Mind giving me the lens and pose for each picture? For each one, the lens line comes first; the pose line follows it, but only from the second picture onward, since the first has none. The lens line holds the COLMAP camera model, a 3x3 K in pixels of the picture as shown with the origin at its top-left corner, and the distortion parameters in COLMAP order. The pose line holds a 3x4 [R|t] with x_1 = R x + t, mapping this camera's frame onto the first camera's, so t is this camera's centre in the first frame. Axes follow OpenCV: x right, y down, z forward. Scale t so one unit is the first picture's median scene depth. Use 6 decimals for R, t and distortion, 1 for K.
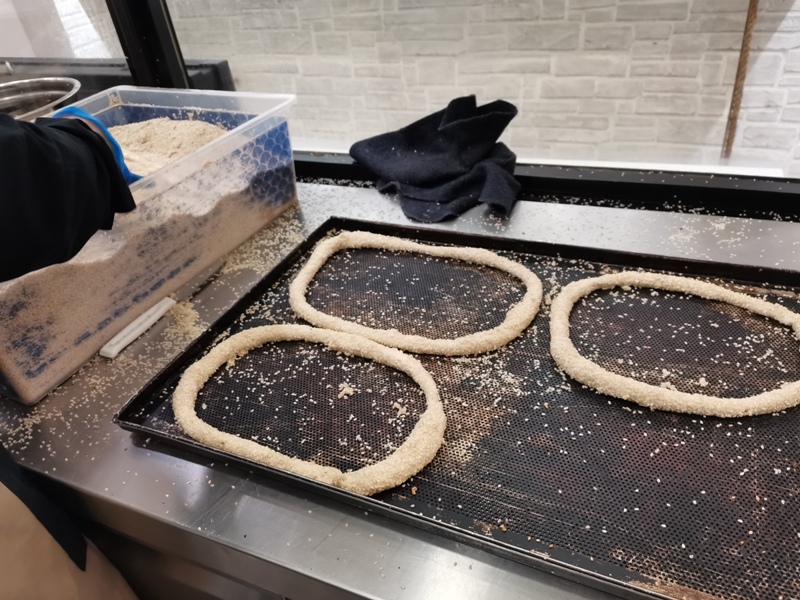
lens RADIAL K [[608.8, 0, 400.0], [0, 608.8, 300.0], [0, 0, 1]] dist [0.094301, -0.120035]
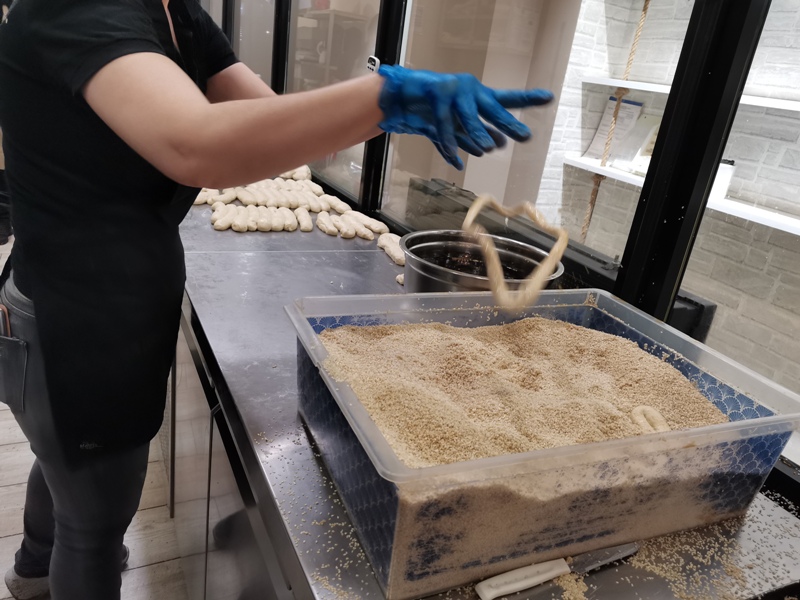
lens RADIAL K [[611.1, 0, 403.6], [0, 611.1, 300.7], [0, 0, 1]] dist [0.092370, -0.103484]
pose [[0.747859, 0.430128, -0.505664, -0.227520], [-0.543582, 0.834019, -0.094505, -0.084039], [0.381084, 0.345547, 0.857538, 0.068458]]
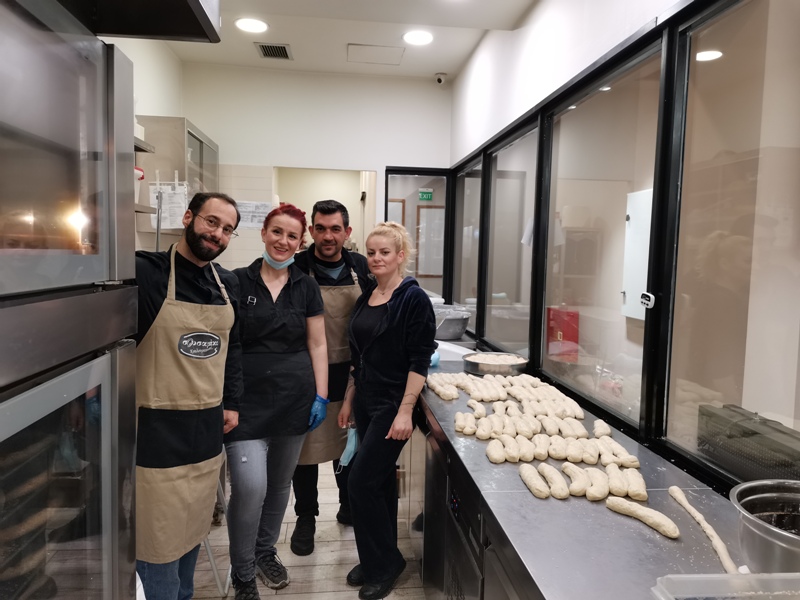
lens RADIAL K [[608.8, 0, 400.0], [0, 608.8, 300.0], [0, 0, 1]] dist [0.094301, -0.120035]
pose [[0.505990, 0.199682, -0.839108, -0.300339], [-0.562374, 0.813997, -0.145410, -0.072245], [0.653996, 0.545468, 0.524170, -0.190944]]
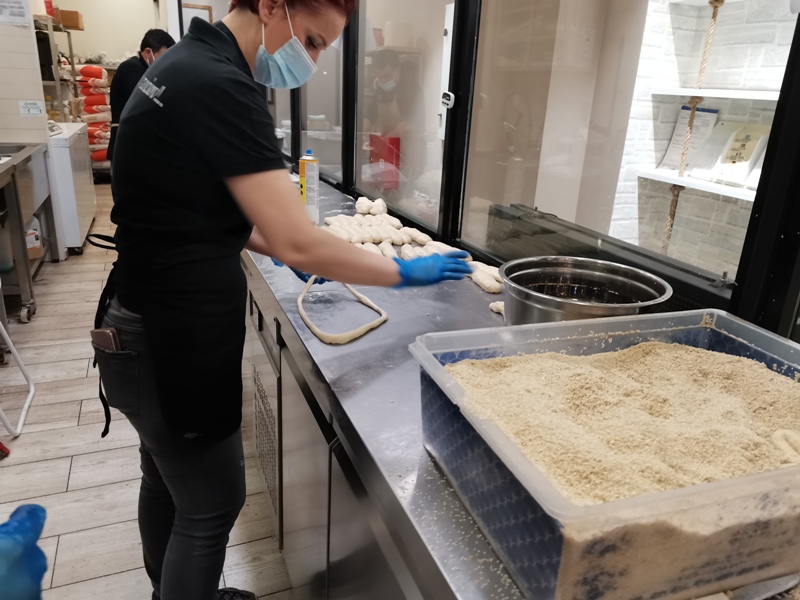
lens RADIAL K [[608.8, 0, 400.0], [0, 608.8, 300.0], [0, 0, 1]] dist [0.094301, -0.120035]
pose [[0.711357, 0.368105, -0.598724, -0.286184], [-0.505501, 0.859820, -0.071965, -0.053234], [0.488304, 0.353848, 0.797716, 0.005914]]
